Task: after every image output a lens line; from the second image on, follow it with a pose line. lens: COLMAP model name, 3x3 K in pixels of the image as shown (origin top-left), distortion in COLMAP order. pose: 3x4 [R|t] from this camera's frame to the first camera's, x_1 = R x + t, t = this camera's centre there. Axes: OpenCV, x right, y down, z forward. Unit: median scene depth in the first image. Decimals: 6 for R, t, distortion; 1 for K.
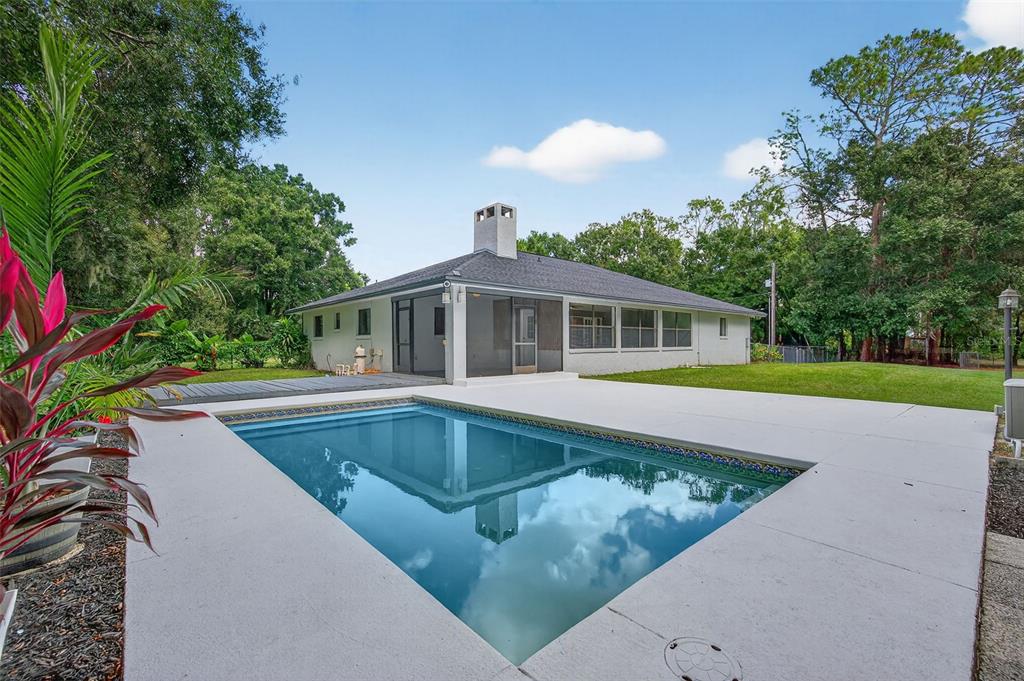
lens RADIAL K [[415.0, 0, 516.1], [0, 415.0, 341.3], [0, 0, 1]] dist [-0.001543, 0.000235]
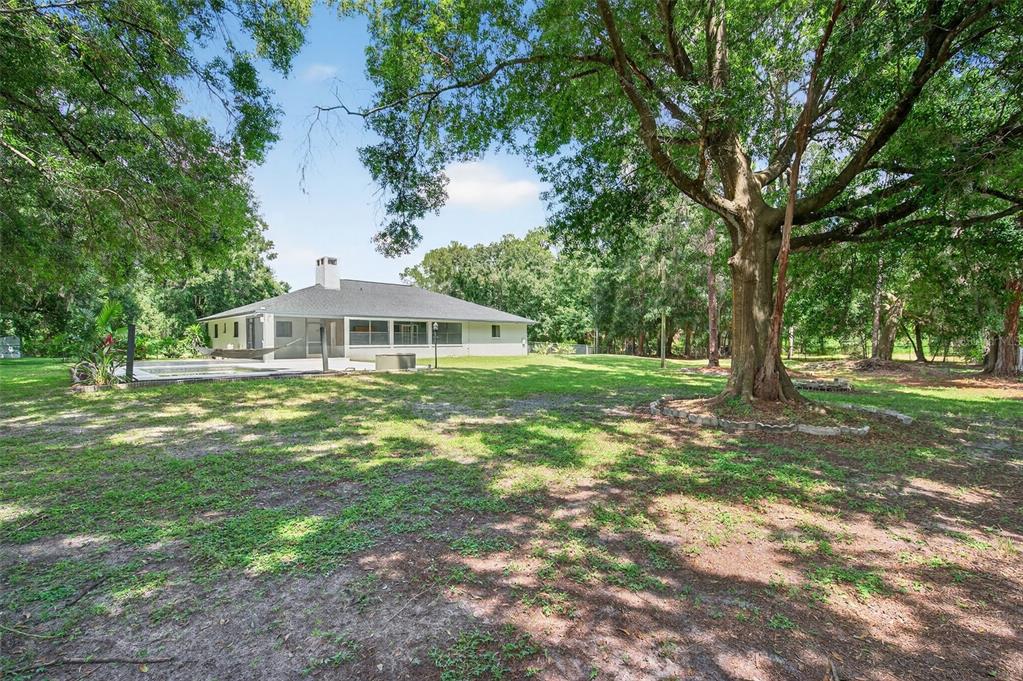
lens RADIAL K [[414.5, 0, 507.5], [0, 414.5, 341.6], [0, 0, 1]] dist [-0.001543, 0.000235]
pose [[0.997479, -0.000163, 0.070967, 0.205554], [-0.000135, 0.999991, 0.004197, -0.001574], [-0.070967, -0.004196, 0.997470, -0.252863]]
